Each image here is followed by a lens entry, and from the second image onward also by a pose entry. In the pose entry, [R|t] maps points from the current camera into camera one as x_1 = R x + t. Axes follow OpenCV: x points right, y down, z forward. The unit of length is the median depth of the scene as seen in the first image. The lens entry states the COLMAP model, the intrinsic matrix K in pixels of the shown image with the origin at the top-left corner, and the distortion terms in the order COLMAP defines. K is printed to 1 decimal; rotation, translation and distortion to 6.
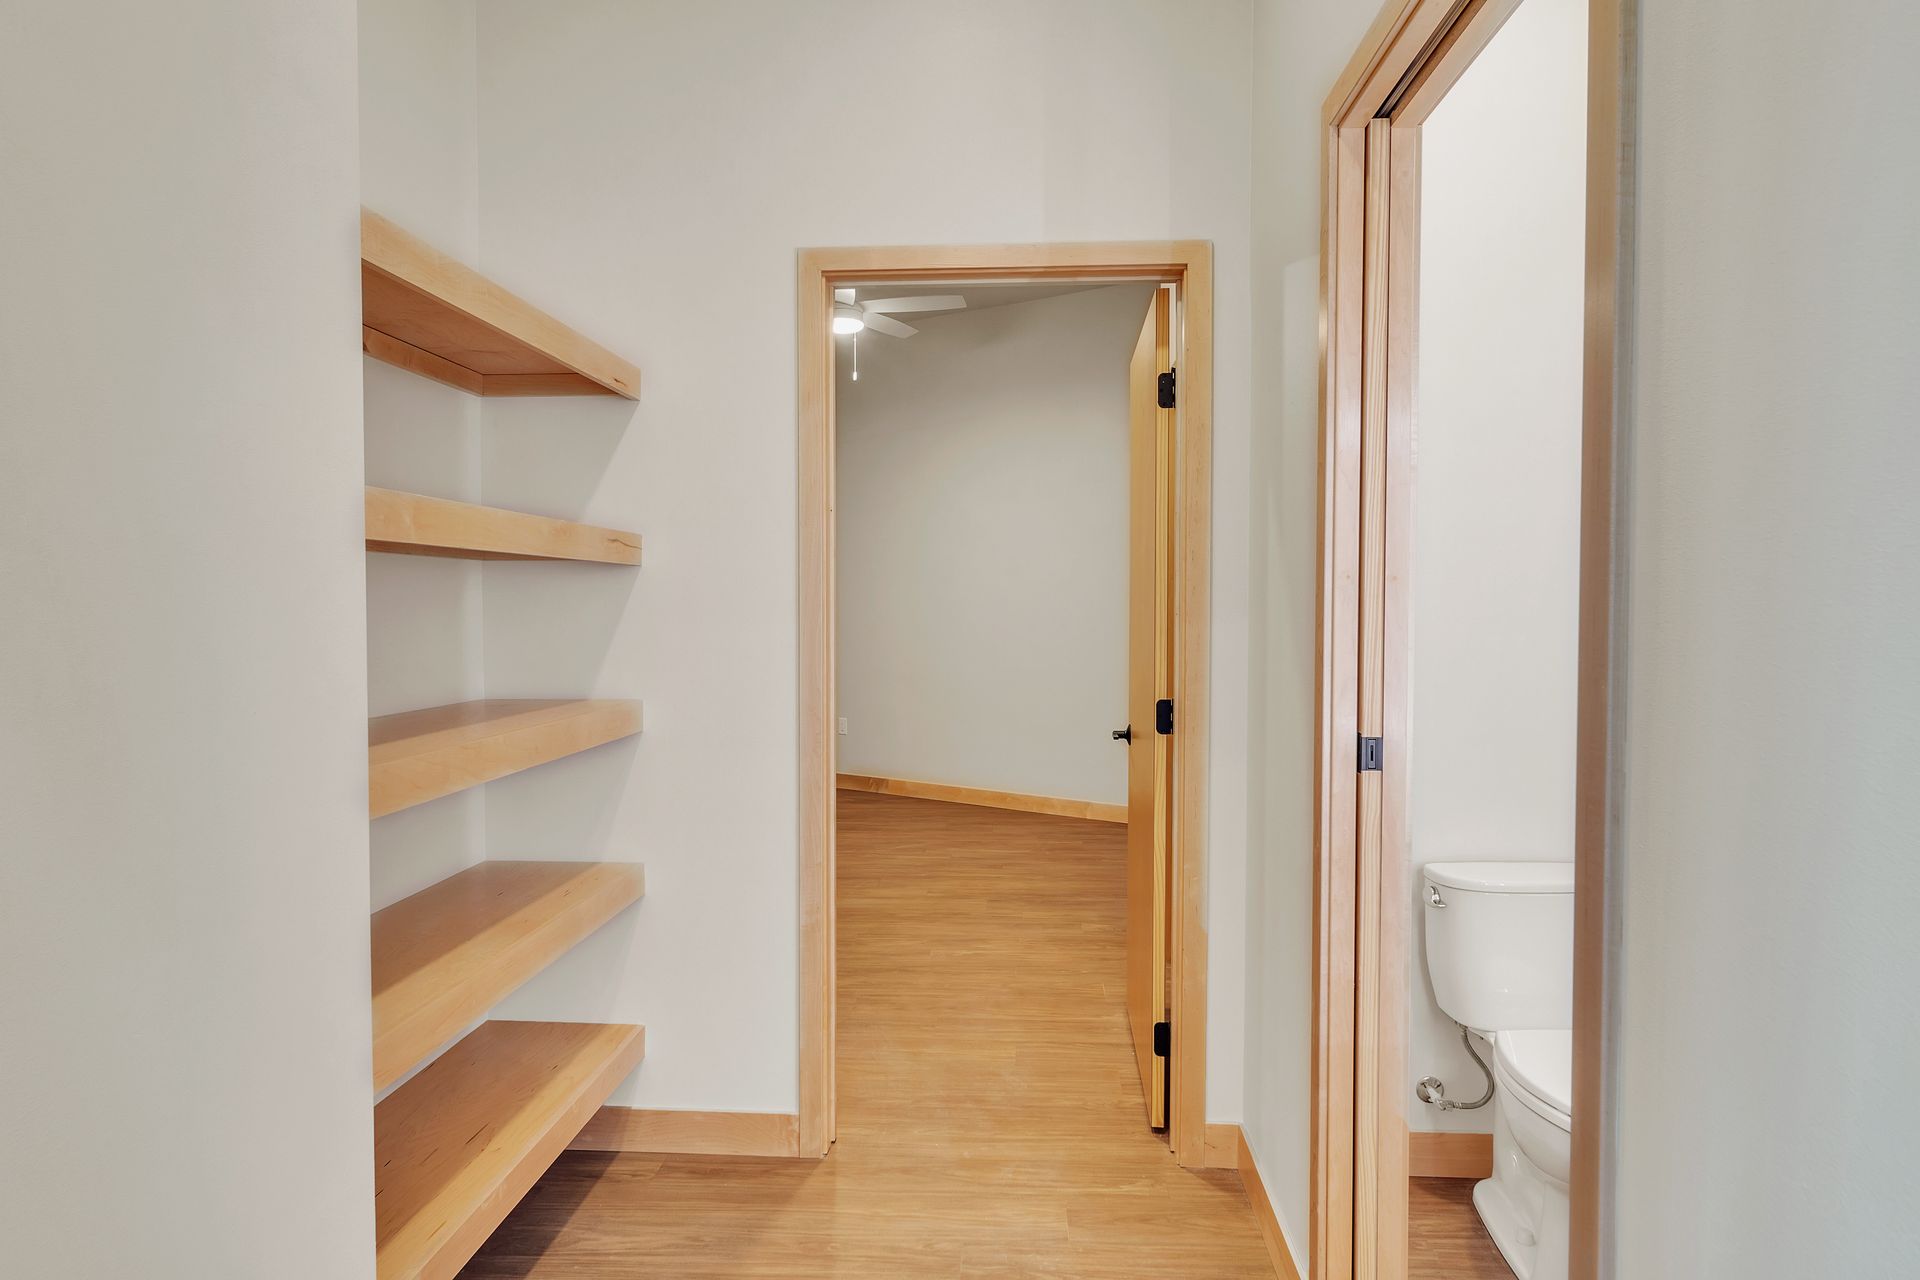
lens RADIAL K [[1081.5, 0, 955.6], [0, 1081.5, 640.9], [0, 0, 1]] dist [0.001791, -0.002712]
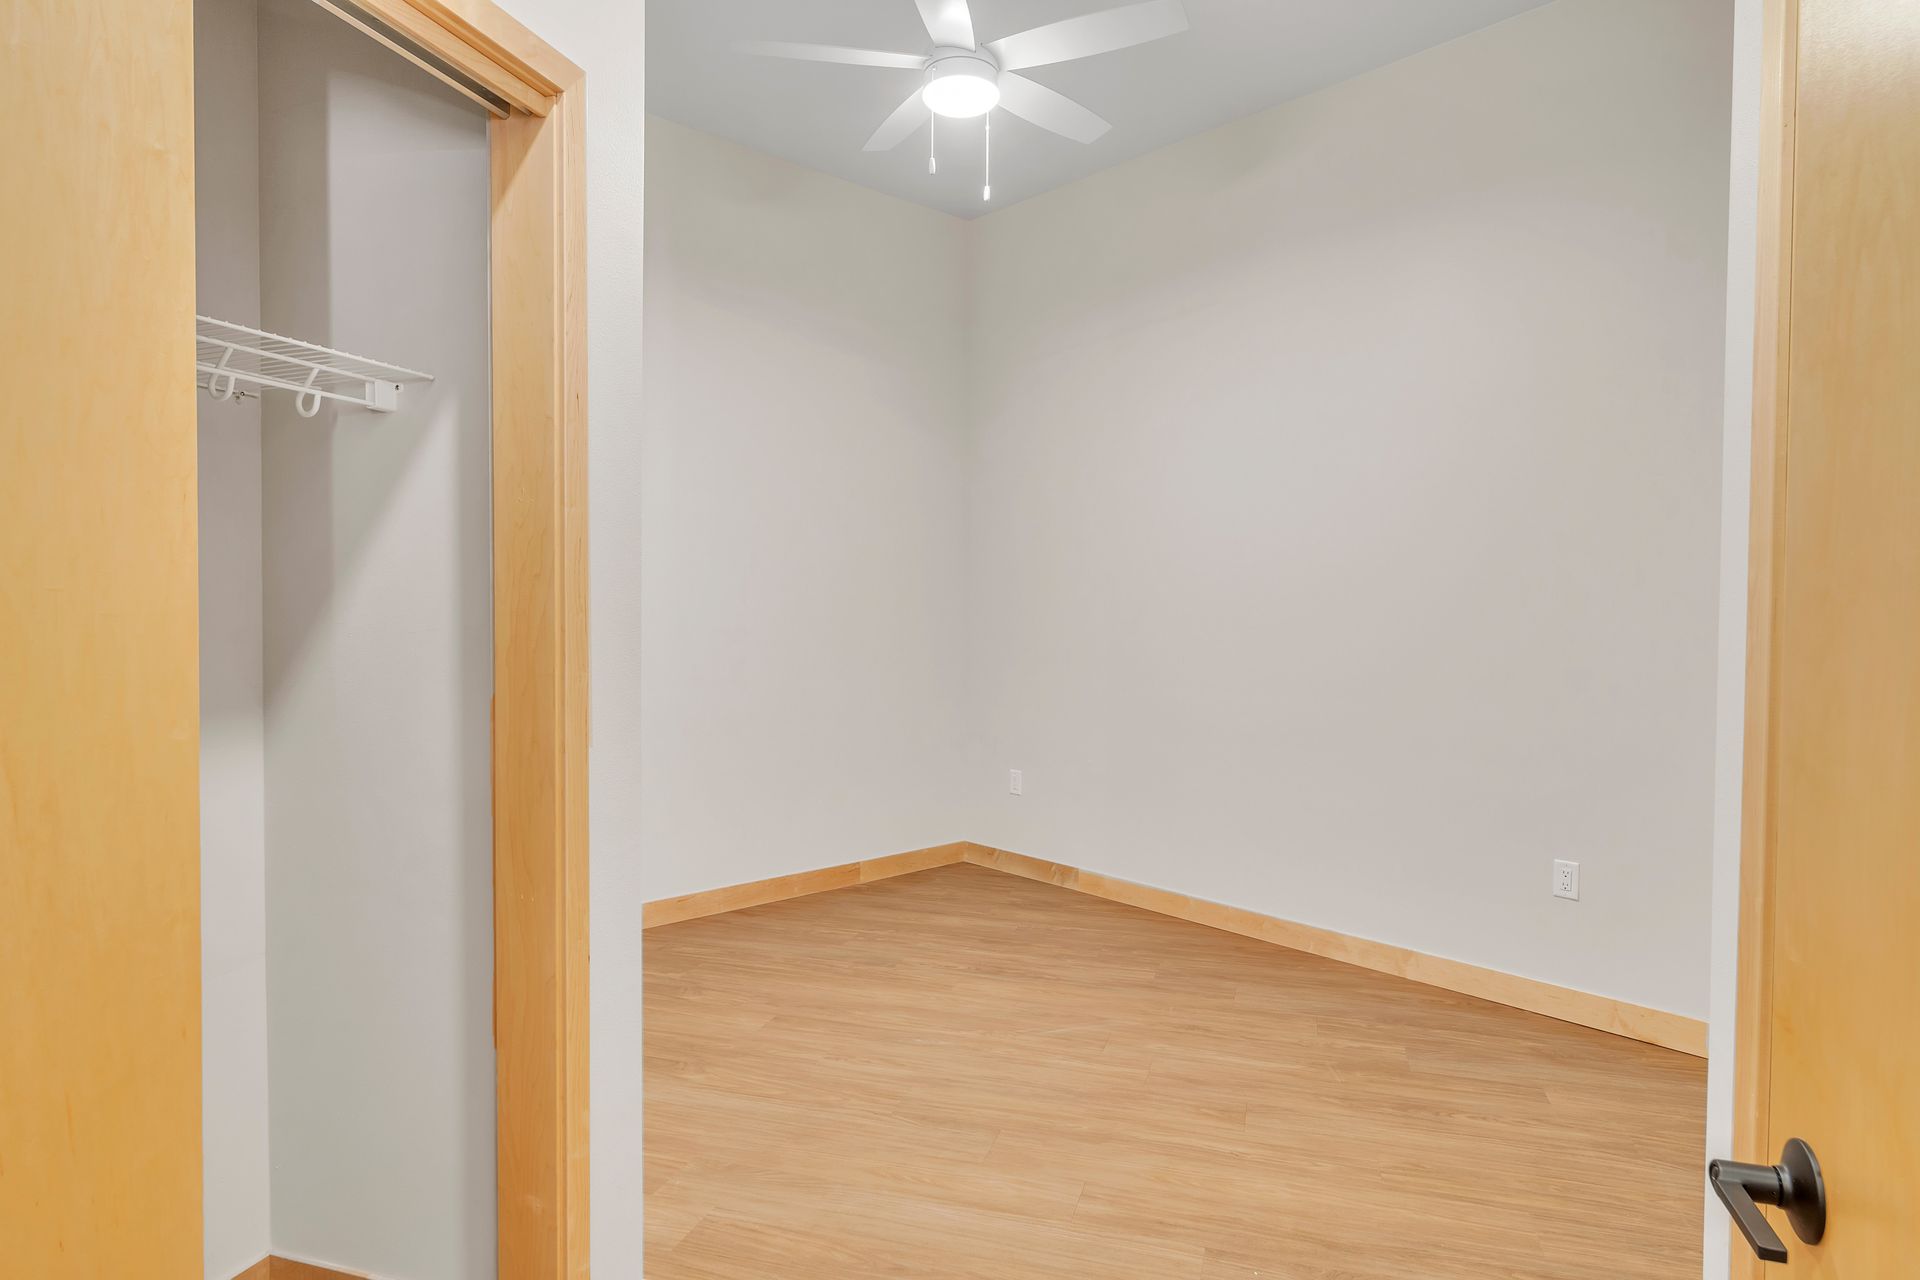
lens RADIAL K [[1081.5, 0, 963.9], [0, 1081.5, 639.5], [0, 0, 1]] dist [0.001791, -0.002712]
pose [[0.972022, 0.012157, -0.234576, 0.034137], [-0.012627, 0.999920, -0.000502, -0.015416], [0.234551, 0.003449, 0.972098, 0.519036]]
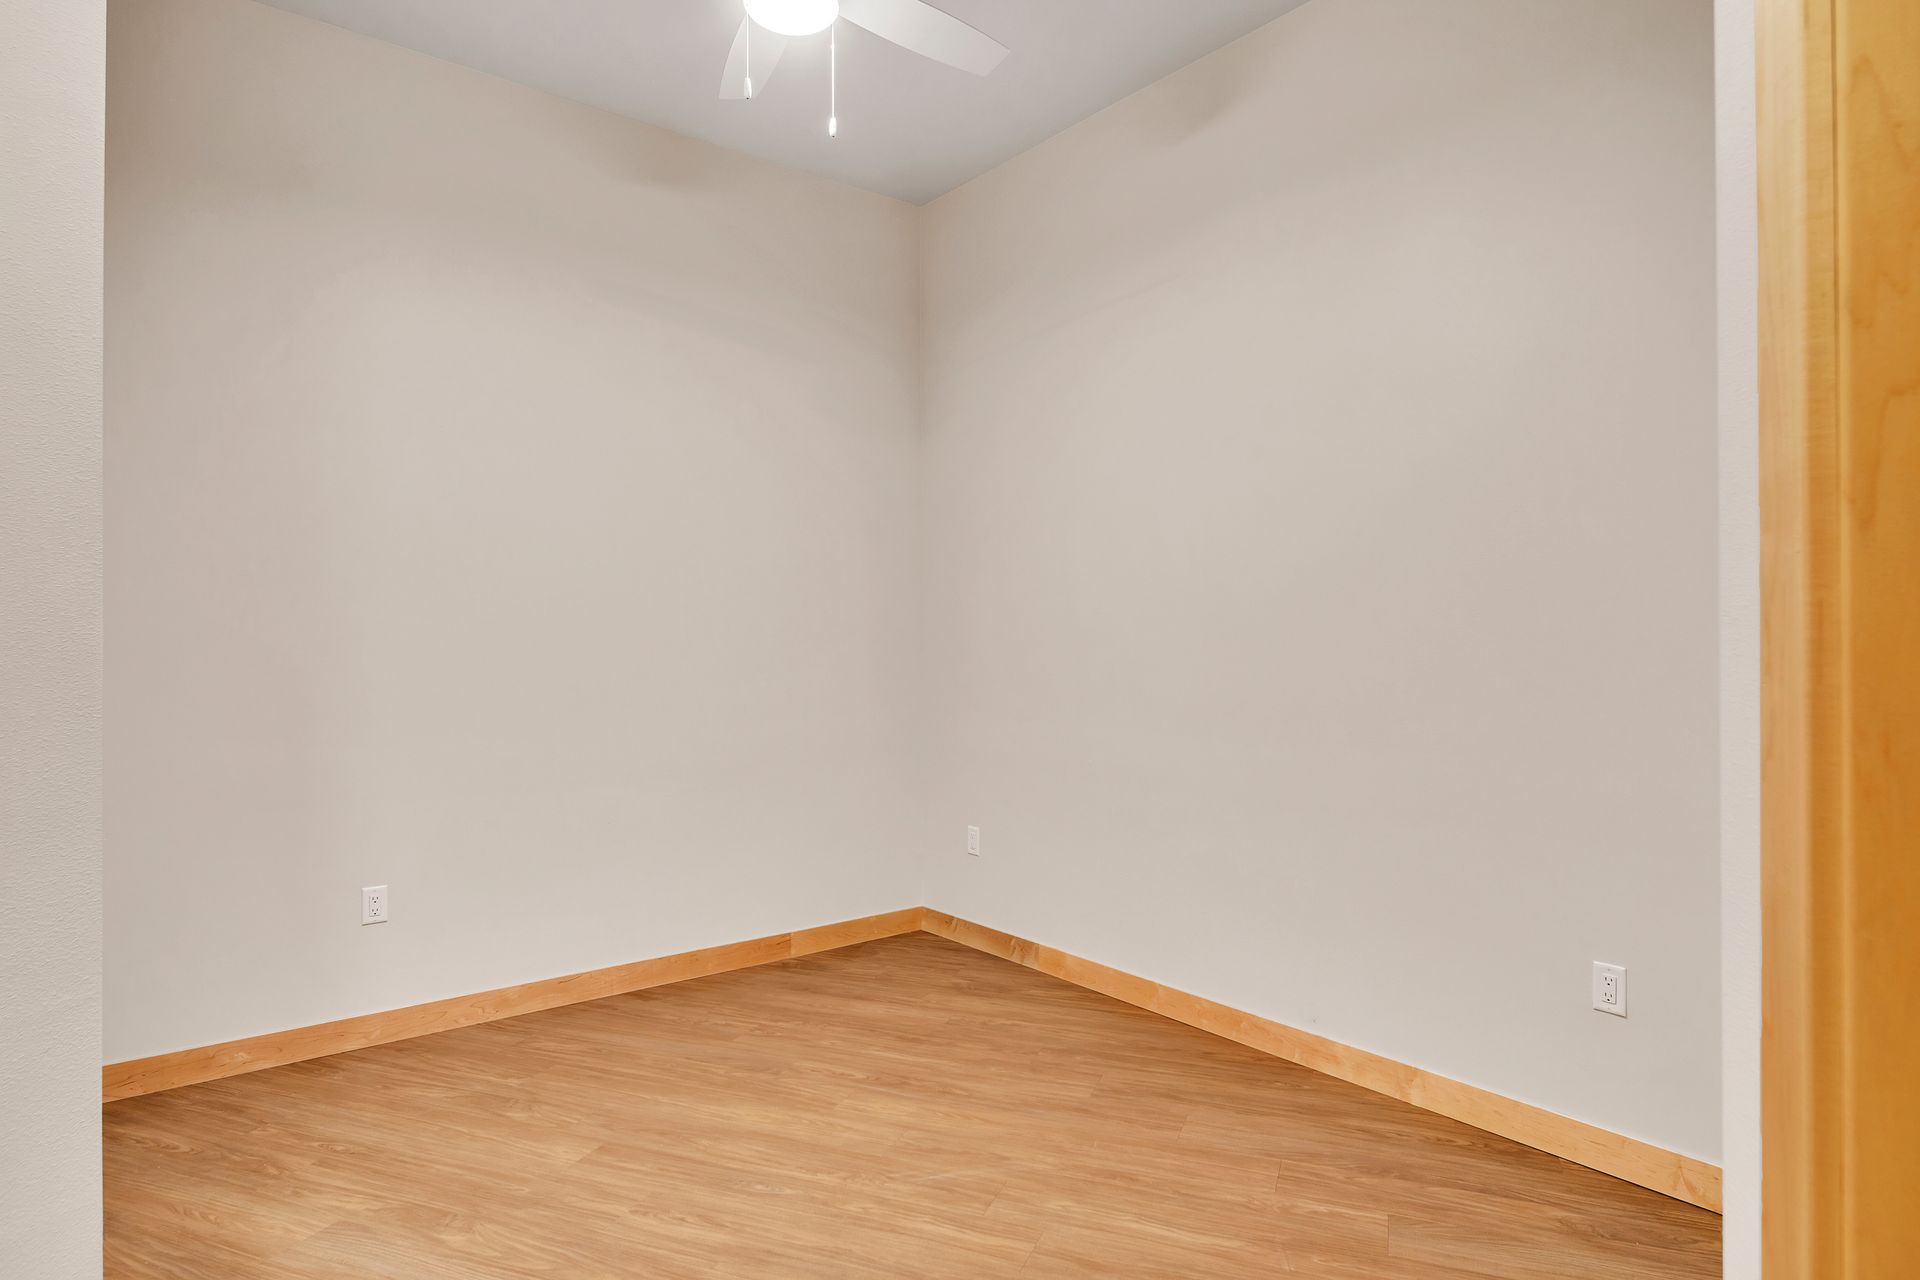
lens RADIAL K [[1081.5, 0, 963.7], [0, 1081.5, 638.2], [0, 0, 1]] dist [0.001791, -0.002712]
pose [[0.952555, -0.004873, -0.304327, 0.109217], [-0.004692, 0.999518, -0.030693, -0.020130], [0.304330, 0.030664, 0.952073, 0.678348]]
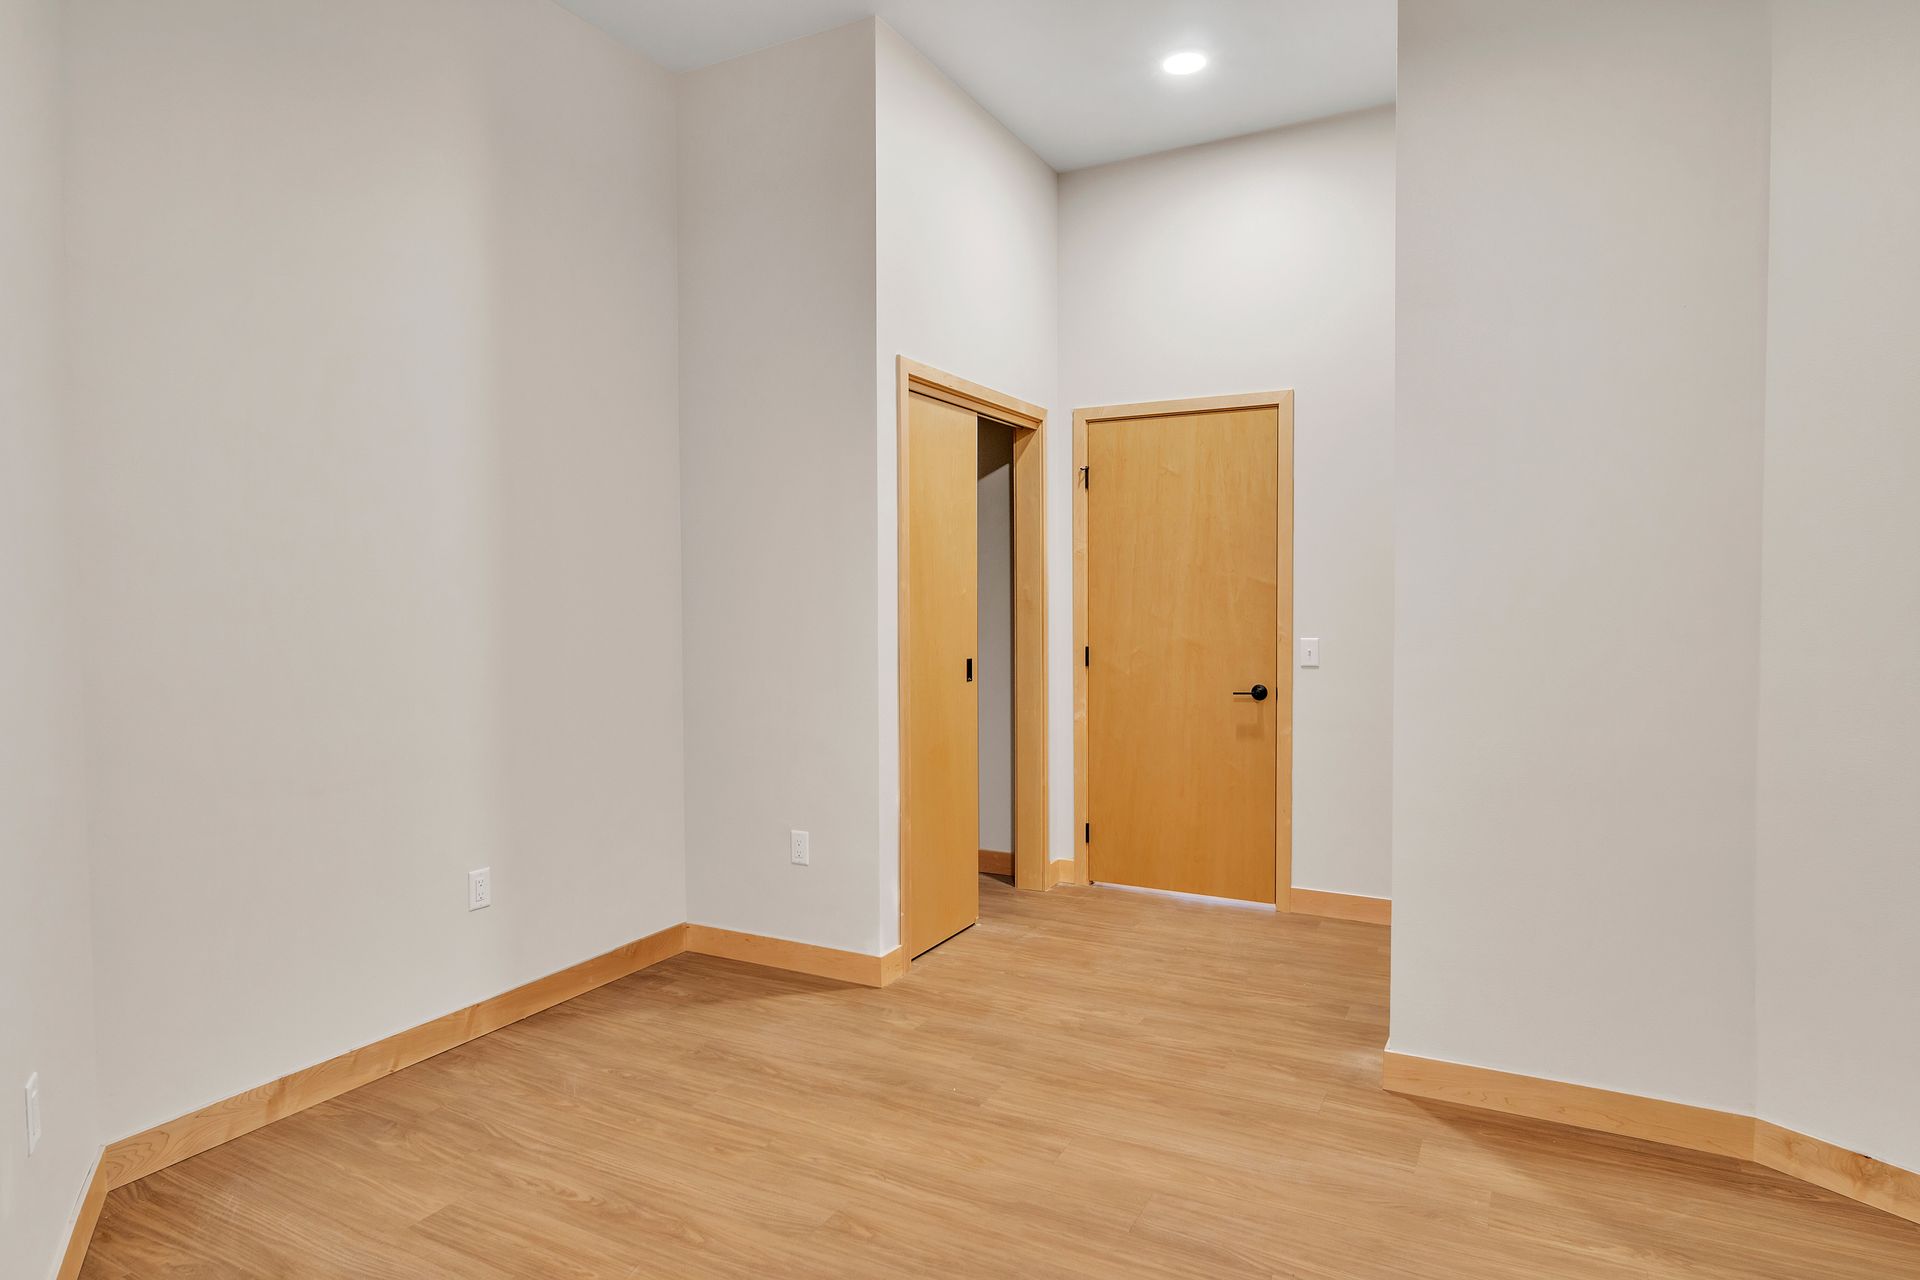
lens RADIAL K [[1081.5, 0, 957.2], [0, 1081.5, 636.1], [0, 0, 1]] dist [0.001791, -0.002712]
pose [[-0.910271, -0.012871, 0.413813, -0.192430], [0.015372, 0.997777, 0.064849, -0.048760], [-0.413728, 0.065391, -0.908049, 1.482781]]
